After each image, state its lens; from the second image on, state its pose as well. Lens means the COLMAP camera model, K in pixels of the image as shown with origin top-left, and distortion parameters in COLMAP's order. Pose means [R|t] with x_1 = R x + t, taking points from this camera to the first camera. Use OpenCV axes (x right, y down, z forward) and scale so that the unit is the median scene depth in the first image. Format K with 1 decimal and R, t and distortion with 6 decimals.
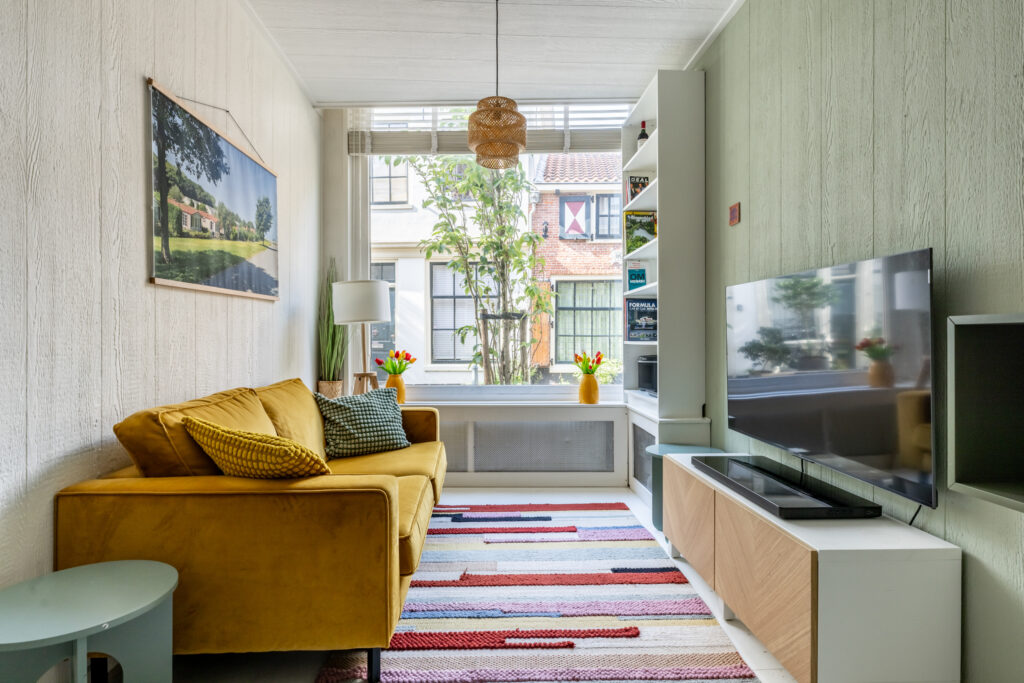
lens RADIAL K [[663.5, 0, 485.1], [0, 663.5, 336.8], [0, 0, 1]] dist [0.009493, -0.002299]
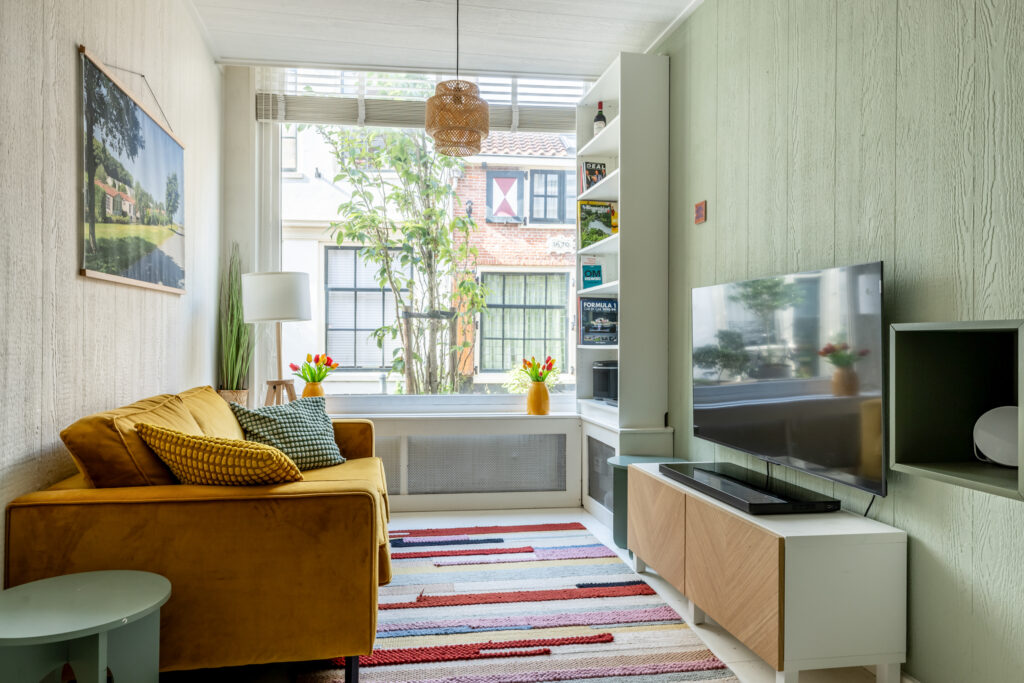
lens RADIAL K [[807.1, 0, 512.2], [0, 807.1, 333.7], [0, 0, 1]] dist [0.035836, 0.002748]
pose [[0.989396, 0.008379, 0.145003, -0.078791], [-0.007305, 0.999942, -0.007934, 0.001648], [-0.145061, 0.006790, 0.989399, -0.145719]]
